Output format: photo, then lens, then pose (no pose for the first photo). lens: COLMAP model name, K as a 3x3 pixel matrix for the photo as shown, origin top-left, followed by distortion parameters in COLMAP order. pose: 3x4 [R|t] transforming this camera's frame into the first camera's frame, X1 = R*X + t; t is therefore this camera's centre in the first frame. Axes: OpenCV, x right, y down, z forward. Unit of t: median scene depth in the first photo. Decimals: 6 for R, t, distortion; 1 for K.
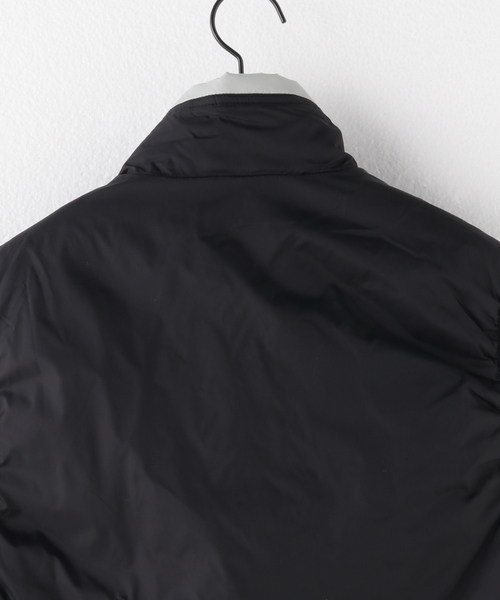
lens RADIAL K [[1734.7, 0, 193.6], [0, 1734.7, 326.5], [0, 0, 1]] dist [0.006779, 0.000000]
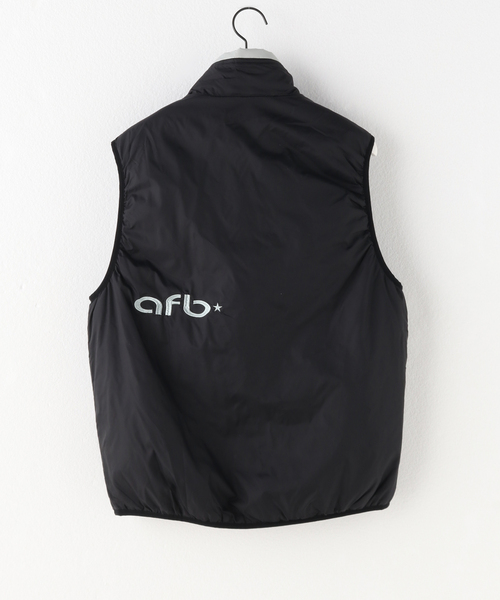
lens RADIAL K [[1734.7, 0, 306.2], [0, 1734.7, 280.2], [0, 0, 1]] dist [0.006779, 0.000000]
pose [[0.998347, 0.019209, 0.054169, -0.009641], [-0.021175, 0.999129, 0.035967, 0.061845], [-0.053431, -0.037055, 0.997884, -1.157218]]
